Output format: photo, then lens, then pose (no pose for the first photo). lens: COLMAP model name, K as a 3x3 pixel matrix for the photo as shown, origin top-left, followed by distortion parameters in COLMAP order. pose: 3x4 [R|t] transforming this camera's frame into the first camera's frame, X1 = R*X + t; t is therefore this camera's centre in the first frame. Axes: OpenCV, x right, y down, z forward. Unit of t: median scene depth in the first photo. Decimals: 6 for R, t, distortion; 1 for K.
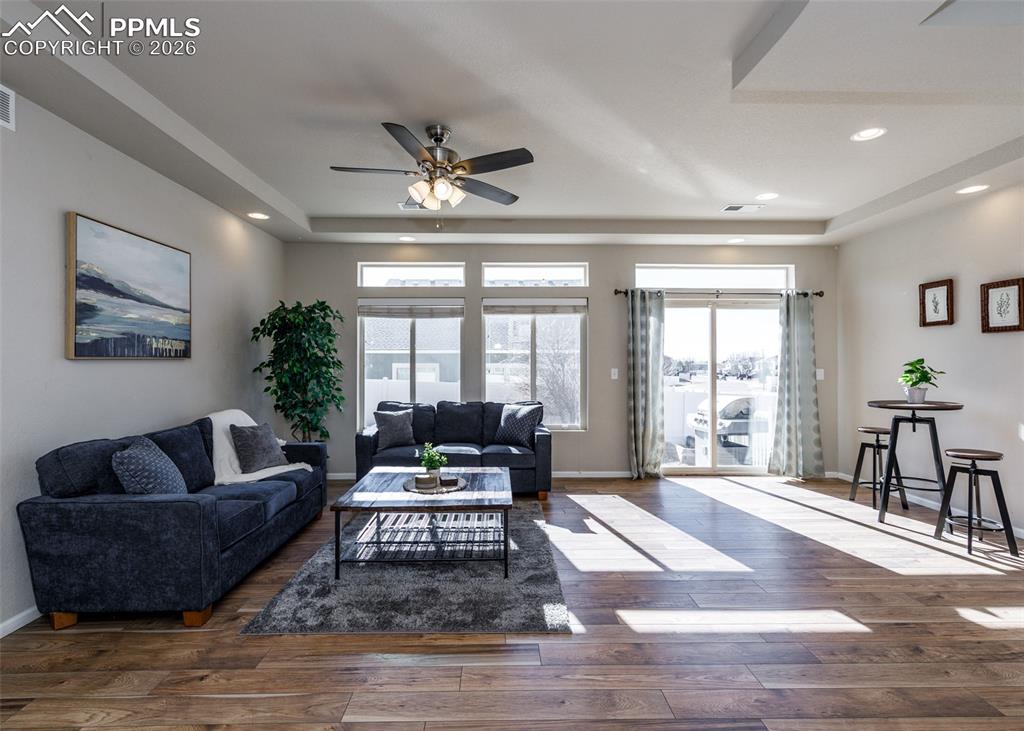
lens RADIAL K [[507.0, 0, 508.3], [0, 507.0, 363.1], [0, 0, 1]] dist [0.011204, -0.000343]
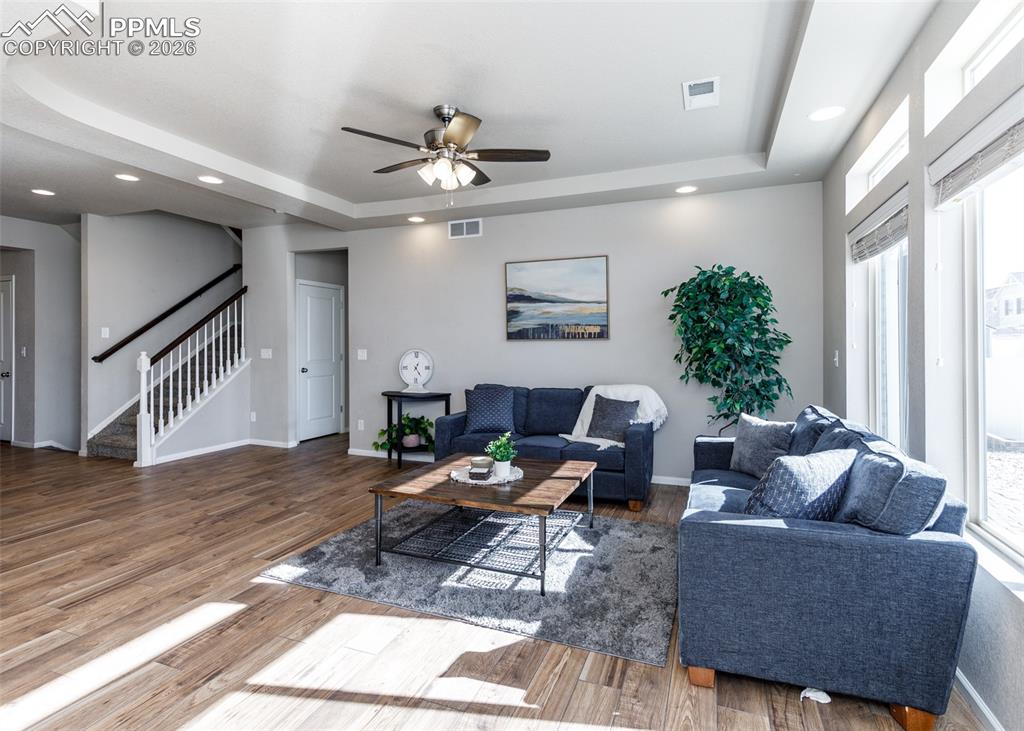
lens RADIAL K [[507.0, 0, 511.0], [0, 507.0, 343.5], [0, 0, 1]] dist [0.011204, -0.000343]
pose [[-0.398241, -0.001902, -0.917279, 0.461025], [0.002563, 0.999992, -0.003186, 0.004261], [0.917277, -0.003620, -0.398232, 0.955493]]
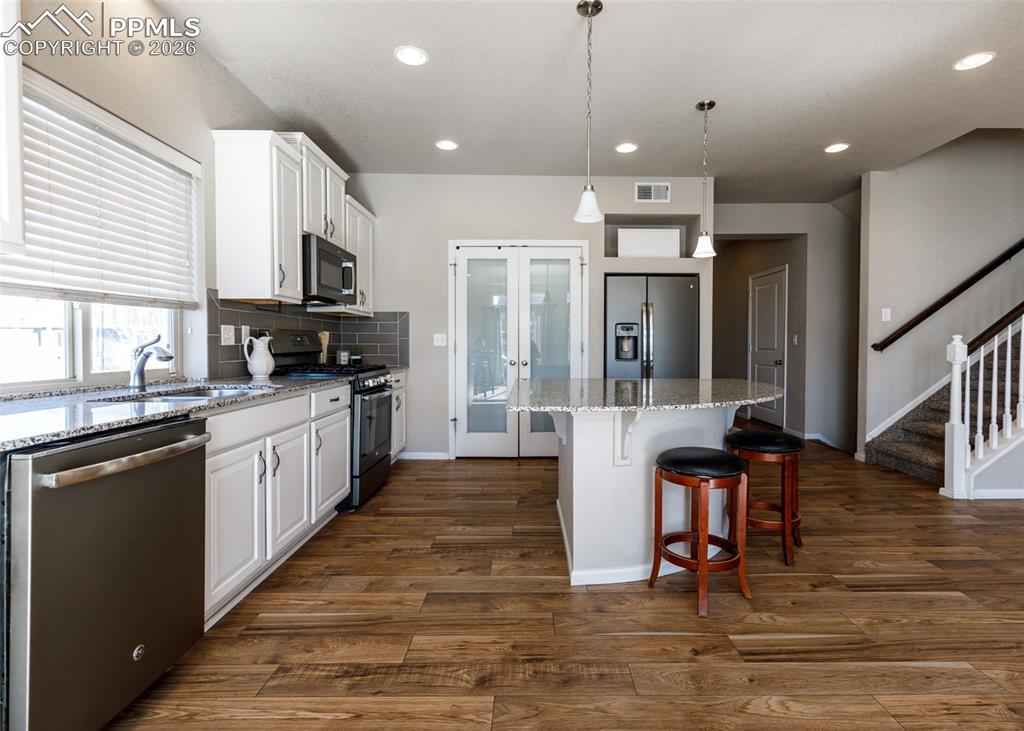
lens RADIAL K [[488.9, 0, 536.4], [0, 488.9, 352.6], [0, 0, 1]] dist [0.008194, -0.000398]
pose [[-0.999866, -0.002939, 0.016127, 0.395598], [-0.002708, 0.999894, 0.014298, 0.032506], [-0.016168, 0.014252, -0.999768, 0.563383]]
